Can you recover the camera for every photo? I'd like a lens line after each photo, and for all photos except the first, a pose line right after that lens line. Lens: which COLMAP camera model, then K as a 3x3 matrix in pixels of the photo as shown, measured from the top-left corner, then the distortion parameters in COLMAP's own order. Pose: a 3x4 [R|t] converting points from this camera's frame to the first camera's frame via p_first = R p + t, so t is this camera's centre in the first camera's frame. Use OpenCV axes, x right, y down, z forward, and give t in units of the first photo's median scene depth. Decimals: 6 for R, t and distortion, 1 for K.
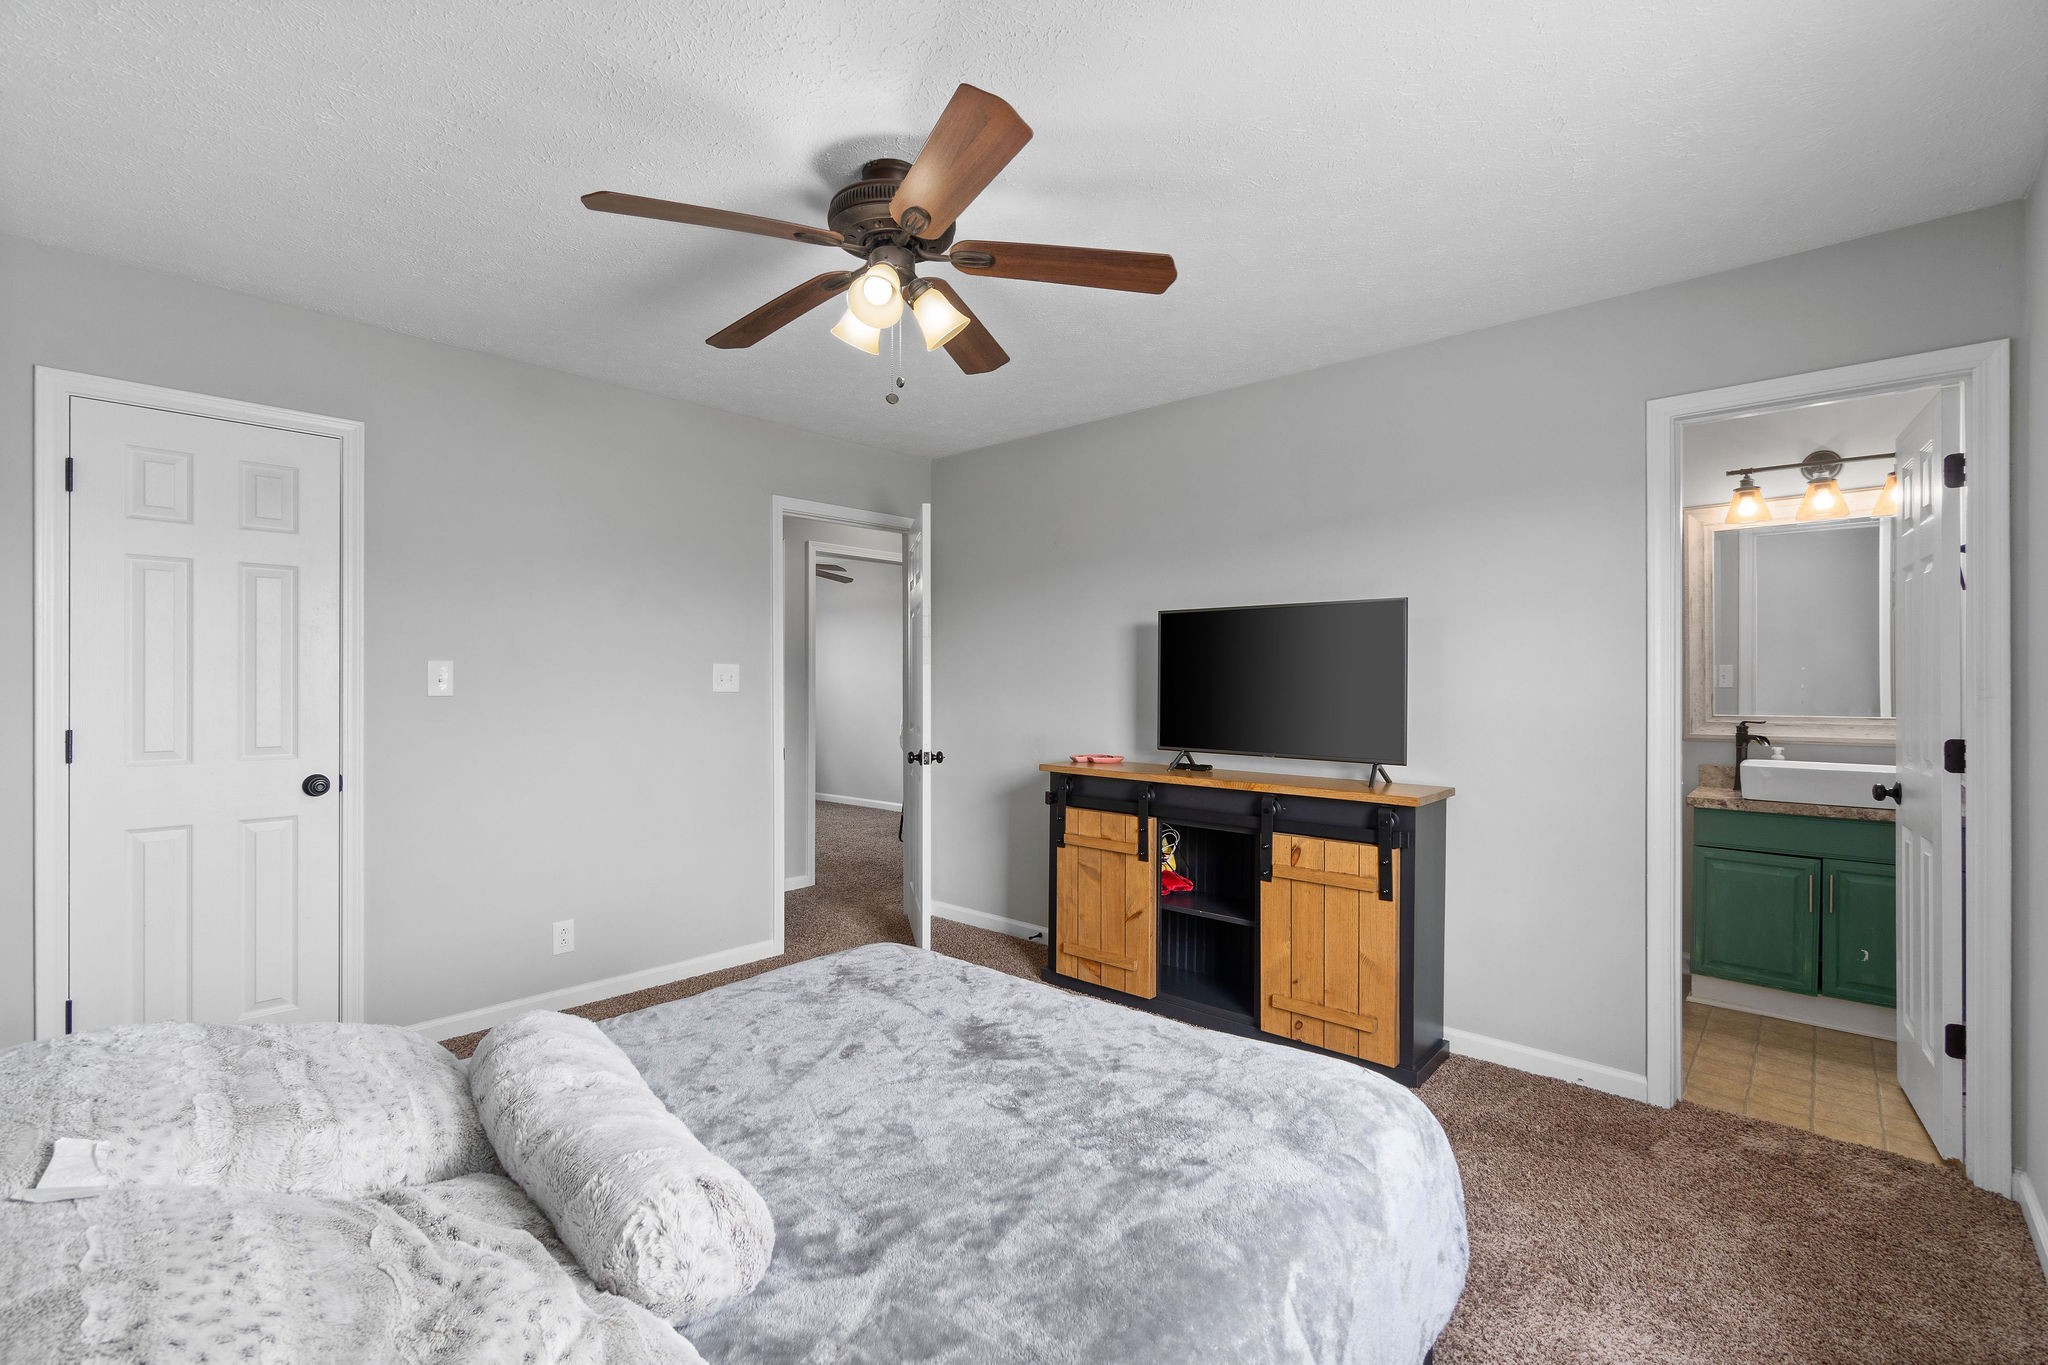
lens RADIAL K [[903.8, 0, 1031.7], [0, 903.8, 684.2], [0, 0, 1]] dist [-0.000211, -0.000256]
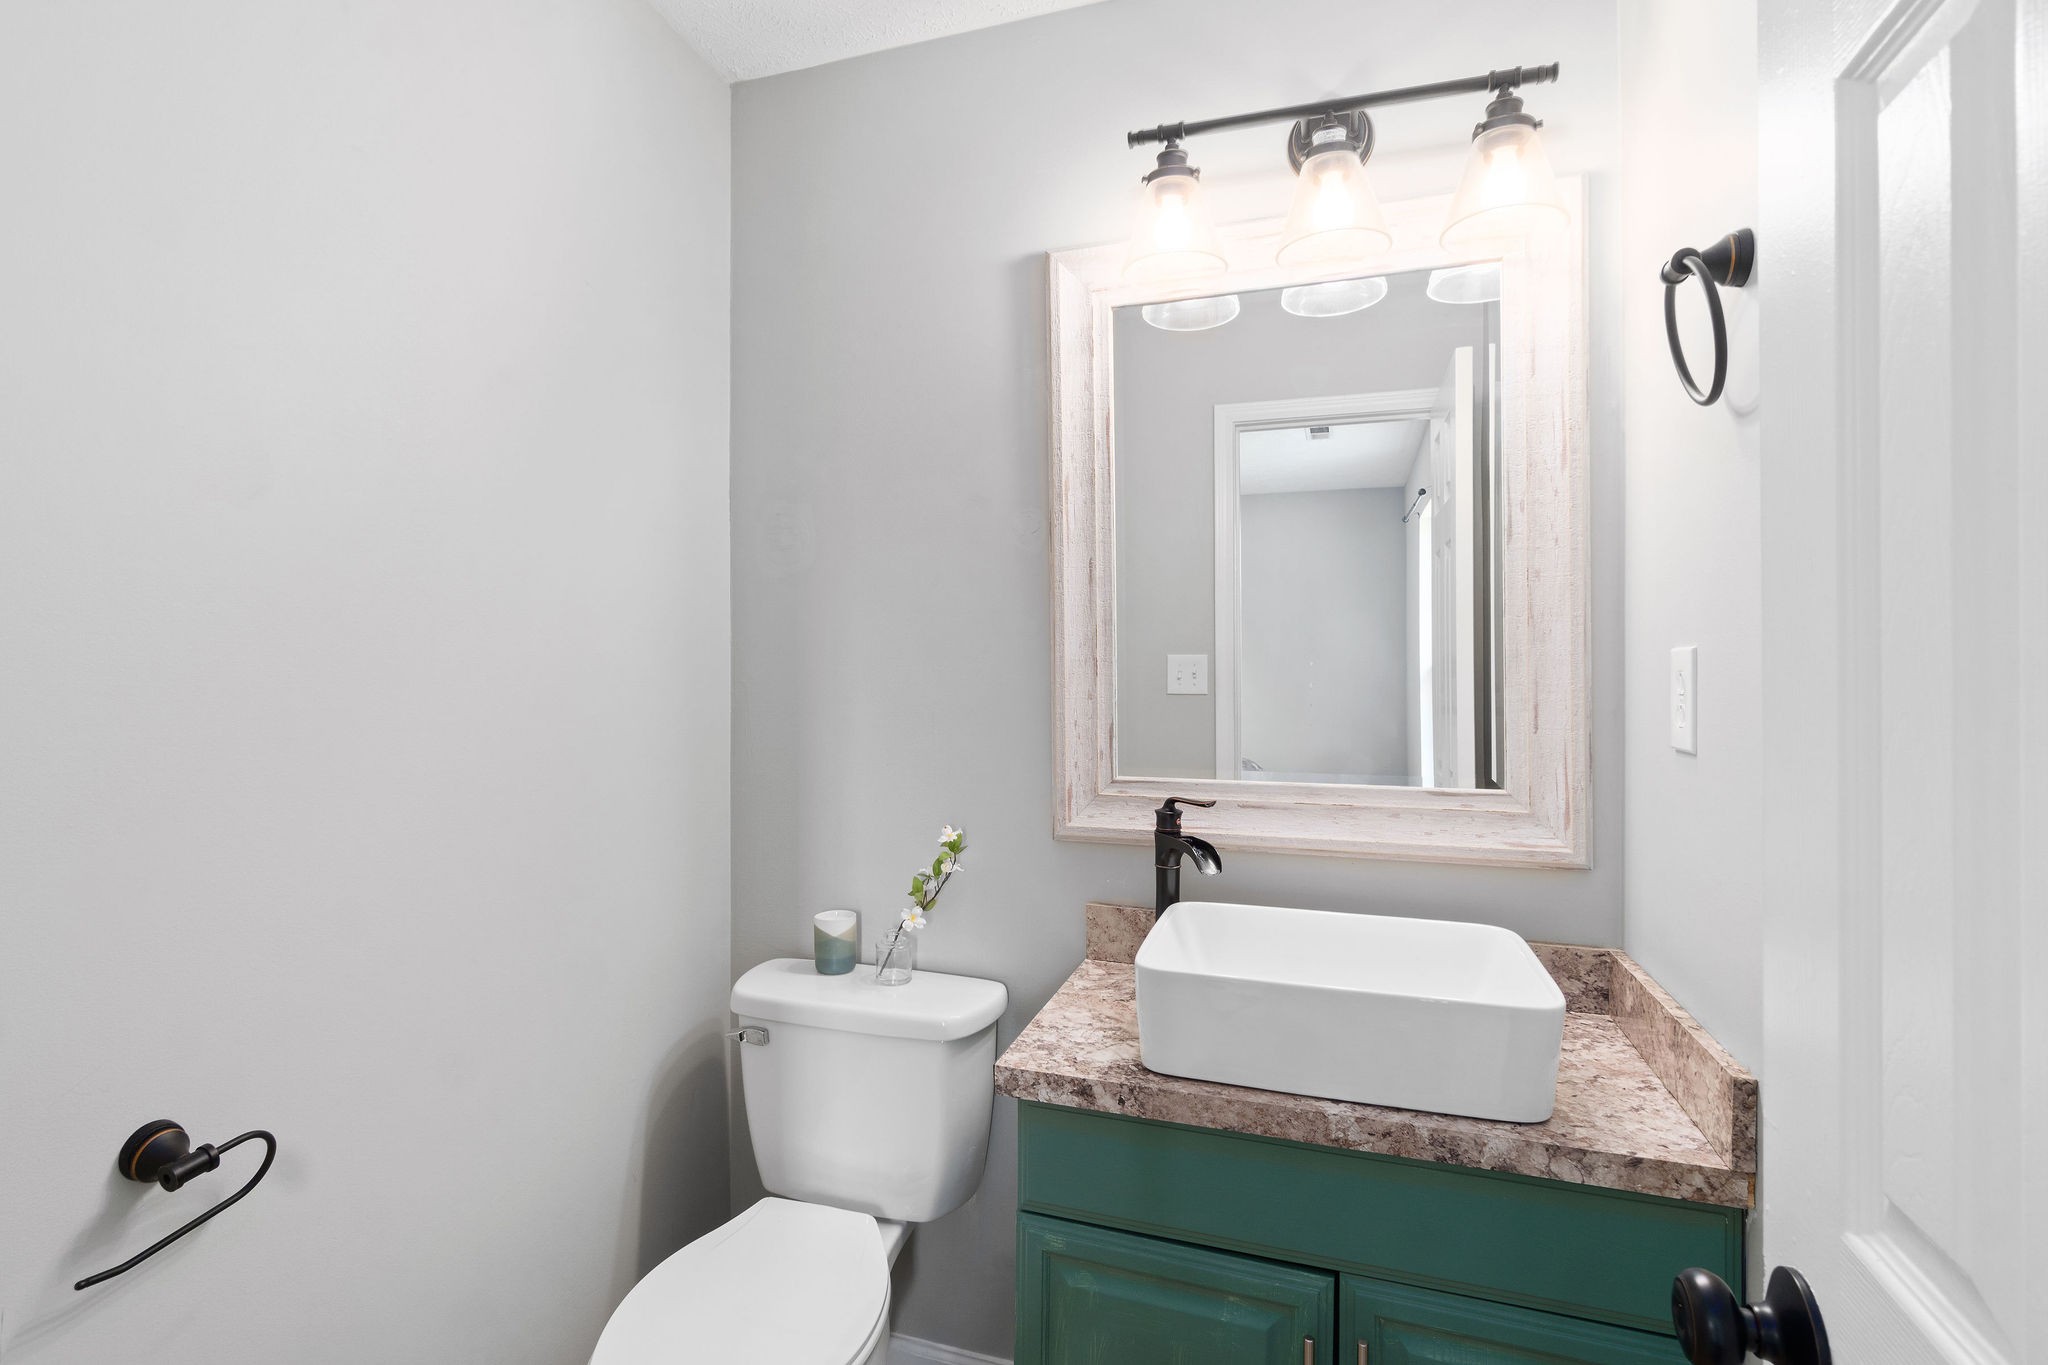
lens RADIAL K [[970.1, 0, 1015.9], [0, 970.1, 684.7], [0, 0, 1]] dist [-0.001886, 0.000095]
pose [[0.919113, -0.008930, 0.393893, 0.456846], [0.007469, 0.999958, 0.005241, -0.007341], [-0.393923, -0.001875, 0.919142, 0.523615]]
